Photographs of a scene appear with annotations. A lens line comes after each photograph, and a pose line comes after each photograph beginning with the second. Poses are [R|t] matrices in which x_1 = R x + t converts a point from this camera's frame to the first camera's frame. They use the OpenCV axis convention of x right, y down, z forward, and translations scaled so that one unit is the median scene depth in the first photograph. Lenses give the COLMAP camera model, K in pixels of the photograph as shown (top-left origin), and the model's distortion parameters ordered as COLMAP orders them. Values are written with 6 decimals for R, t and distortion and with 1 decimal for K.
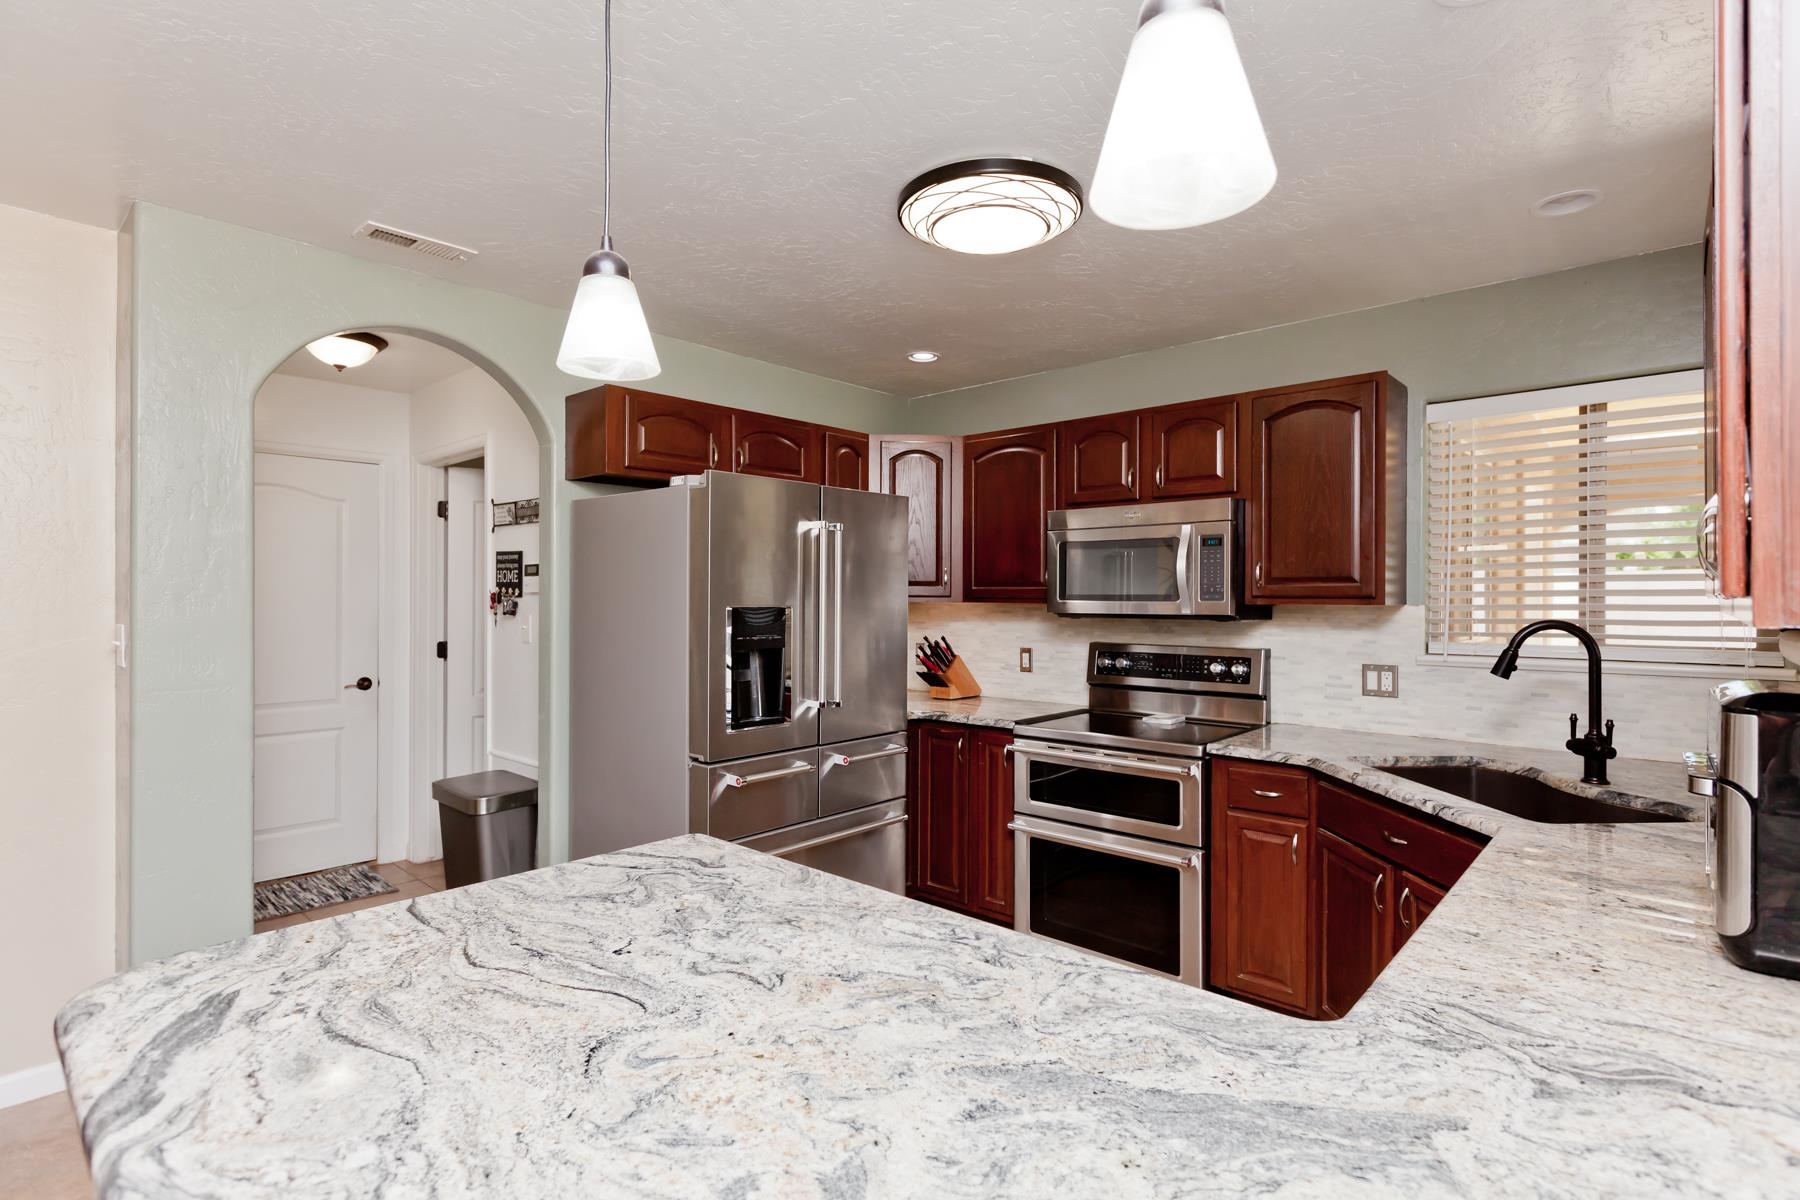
lens RADIAL K [[877.9, 0, 912.7], [0, 877.9, 592.1], [0, 0, 1]] dist [-0.002371, -0.000148]
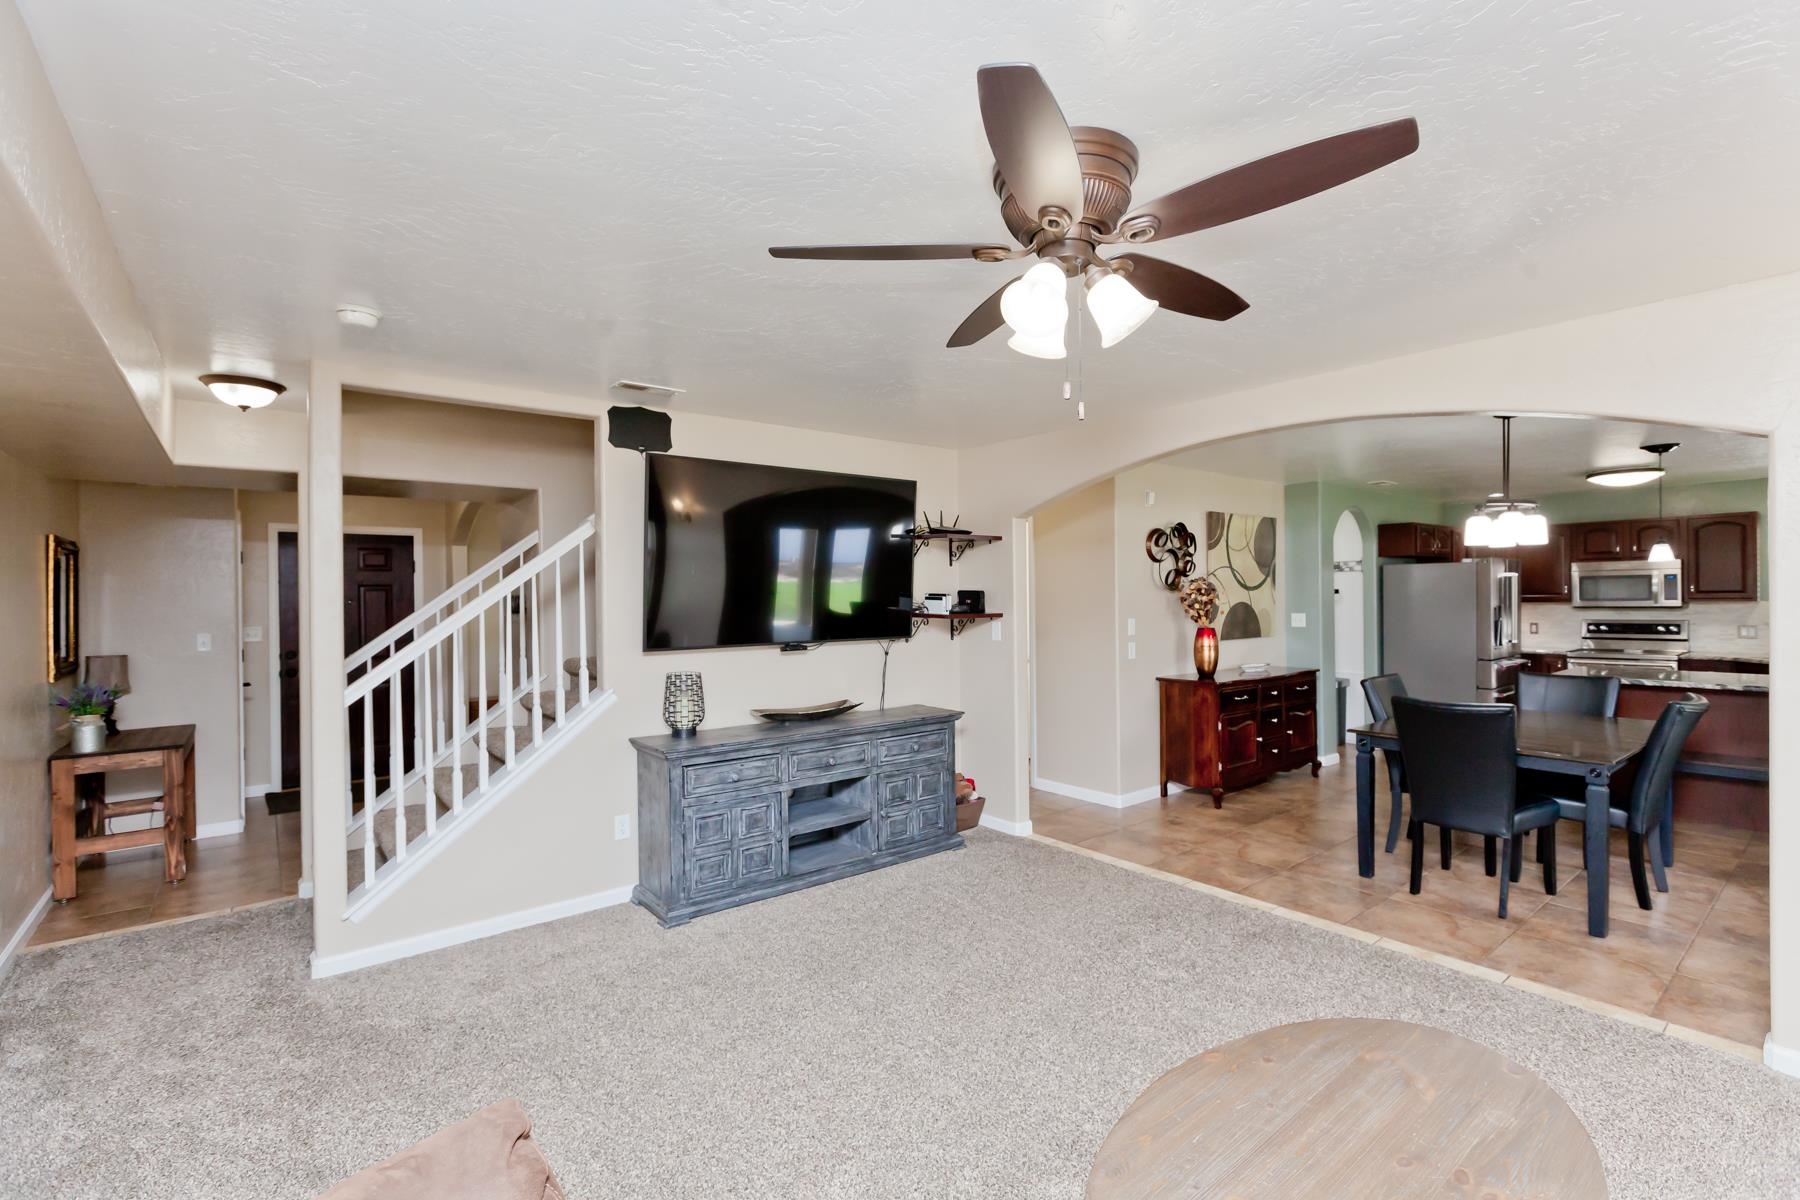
lens RADIAL K [[808.1, 0, 898.0], [0, 808.1, 601.9], [0, 0, 1]] dist [0.004344, -0.003737]
pose [[0.986015, -0.011498, -0.166262, -1.568534], [0.014093, 0.999796, 0.014435, -0.055127], [0.166062, -0.016577, 0.985976, -1.777403]]
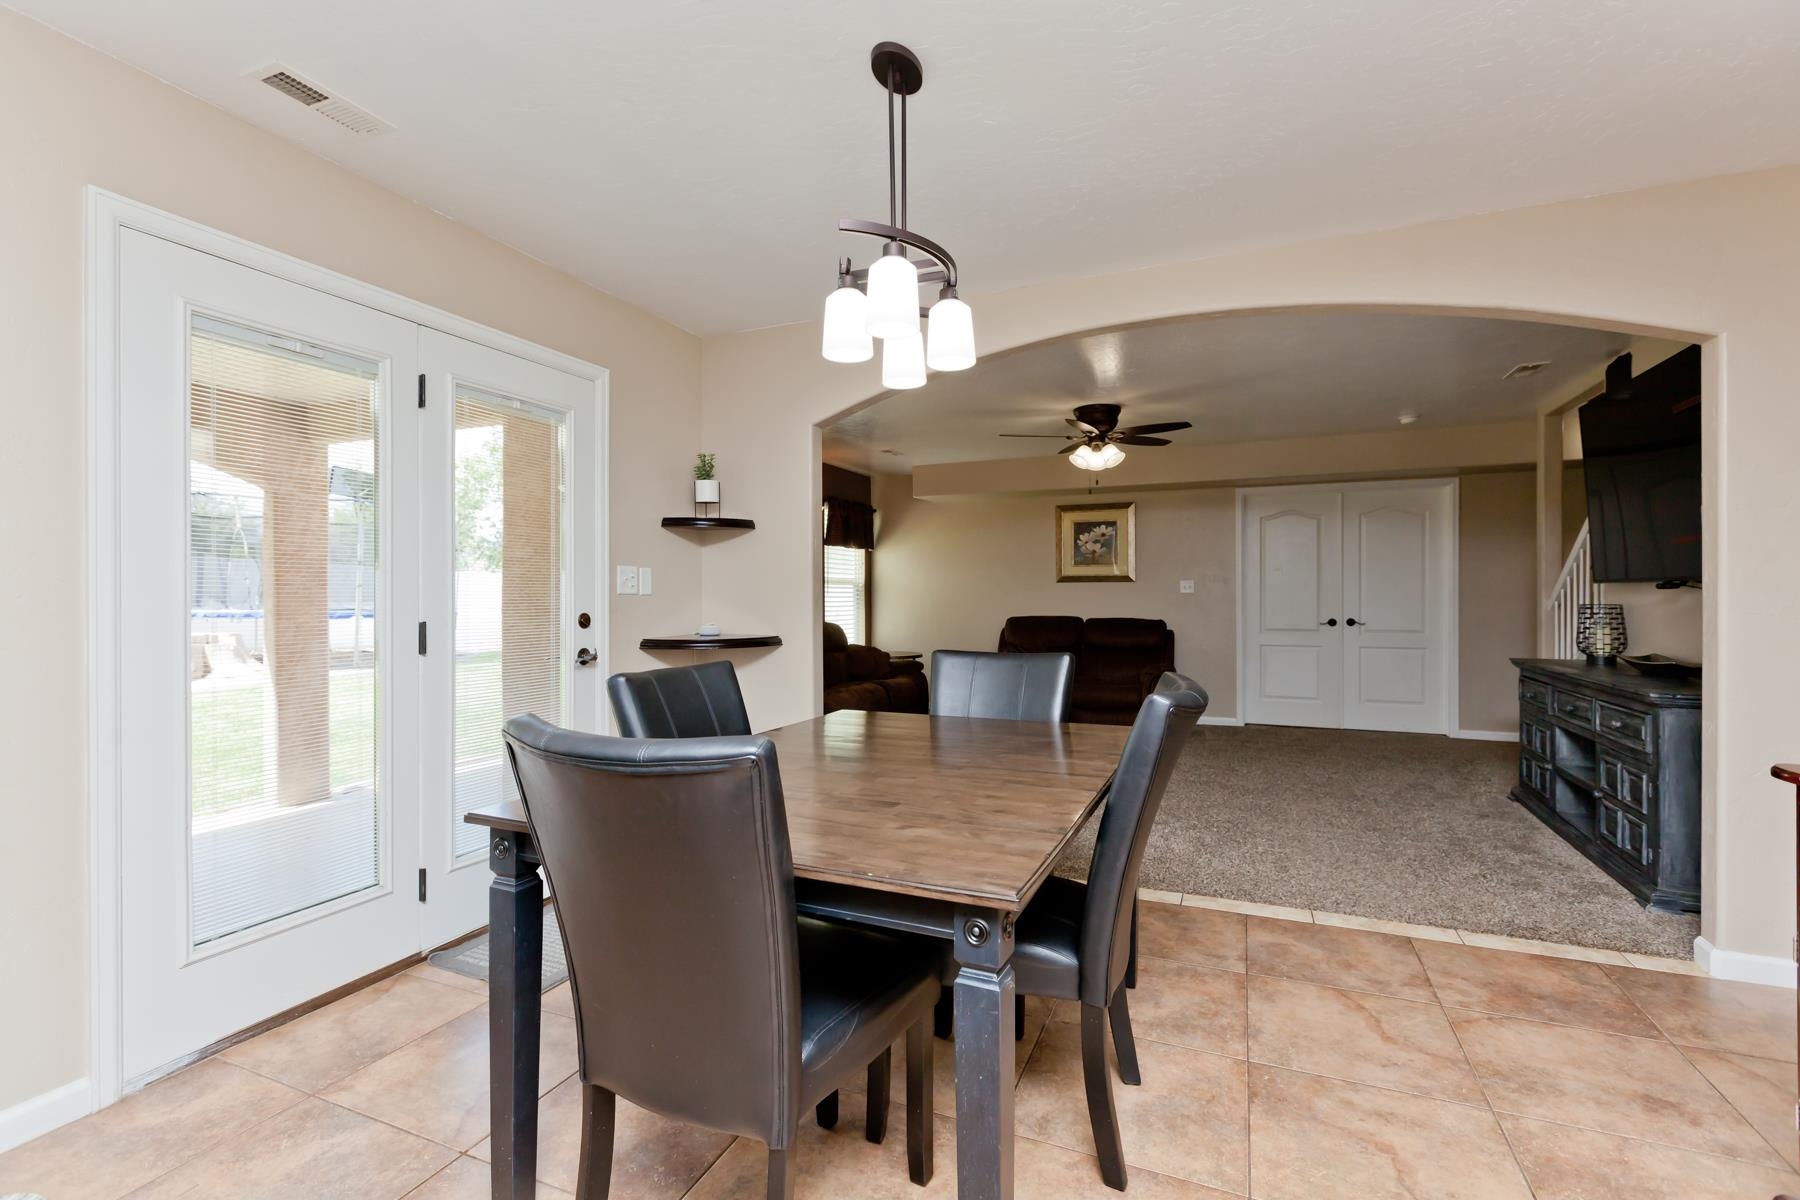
lens RADIAL K [[808.1, 0, 899.1], [0, 808.1, 597.1], [0, 0, 1]] dist [0.004344, -0.003737]
pose [[-0.947118, -0.002169, -0.320879, -0.474506], [-0.000875, 0.999991, -0.004177, 0.075979], [0.320886, -0.003676, -0.947111, 0.542833]]
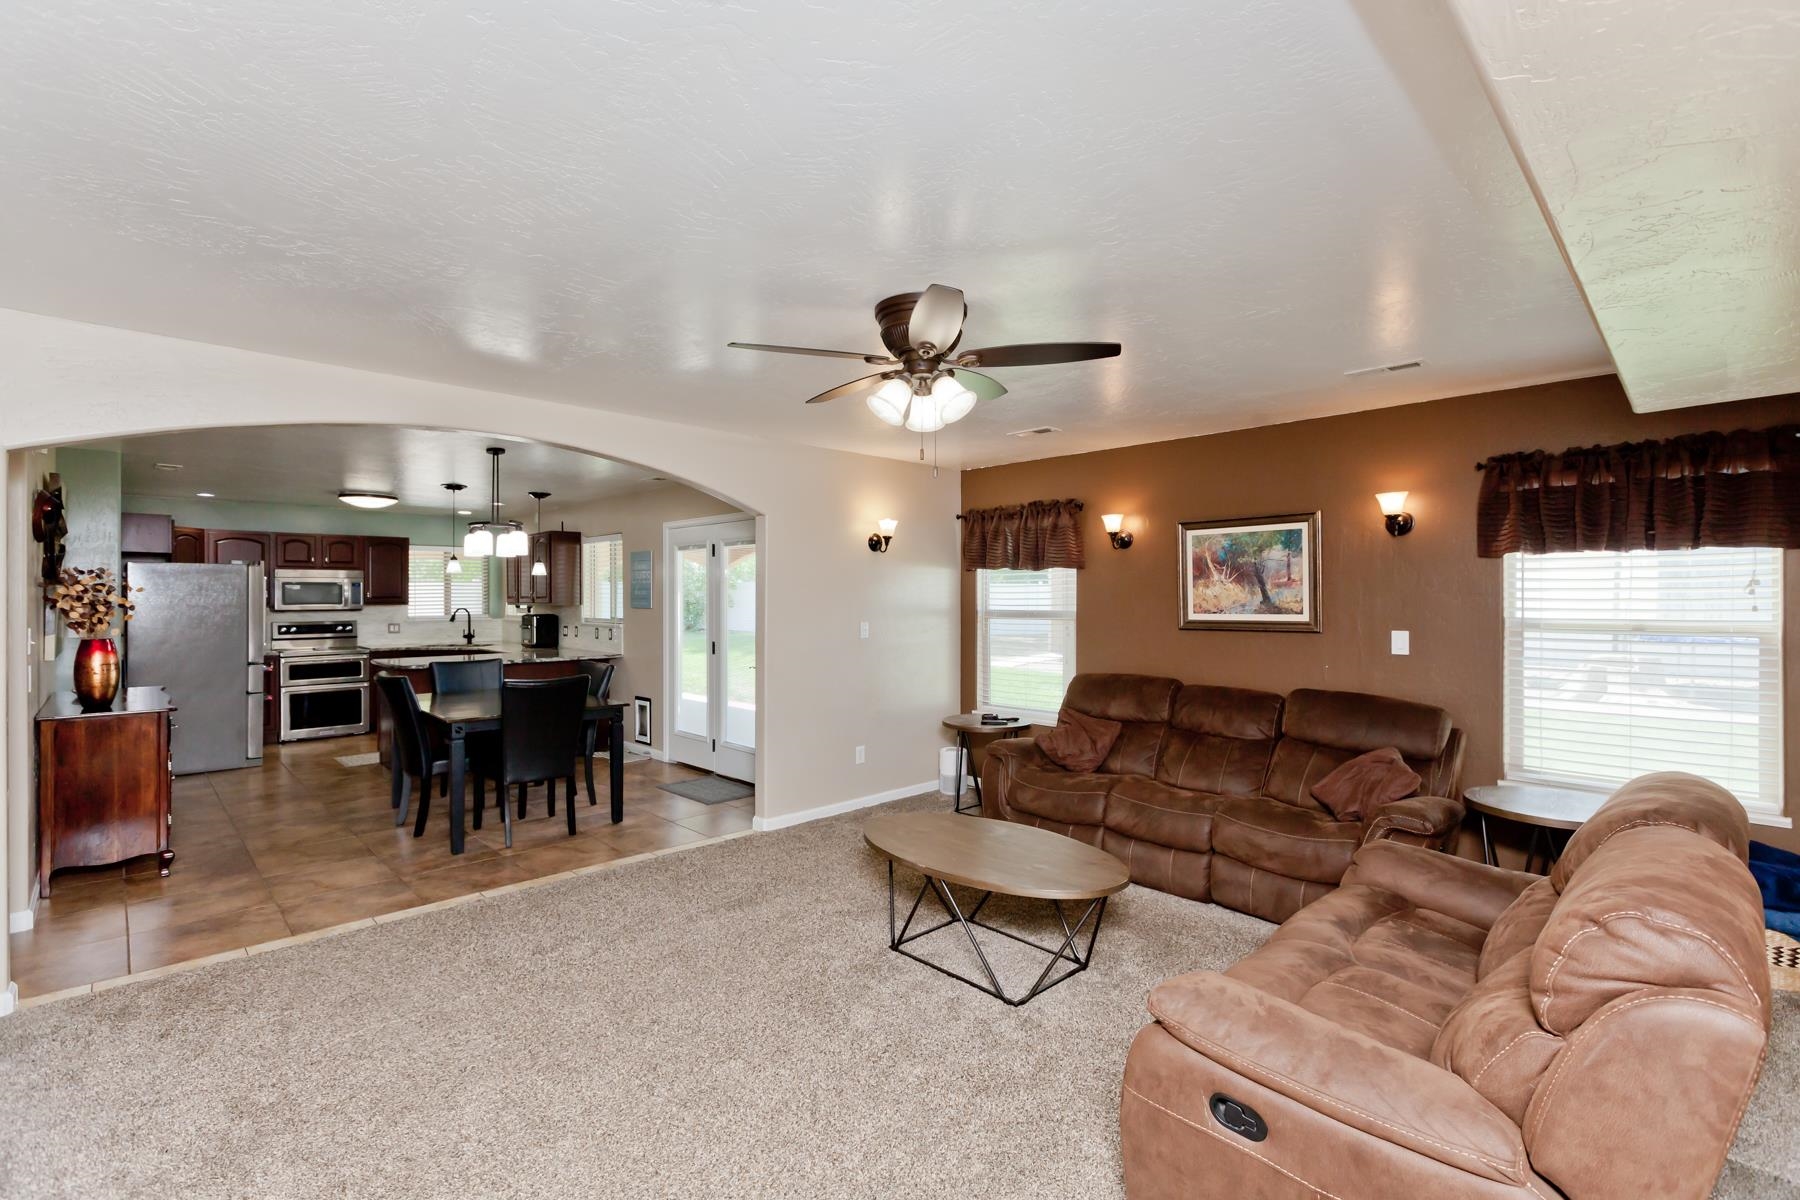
lens RADIAL K [[808.1, 0, 897.7], [0, 808.1, 597.5], [0, 0, 1]] dist [0.004344, -0.003737]
pose [[0.075986, -0.004837, 0.997097, -2.505256], [-0.004214, 0.999978, 0.005173, -0.039098], [-0.997100, -0.004595, 0.075964, -1.177033]]
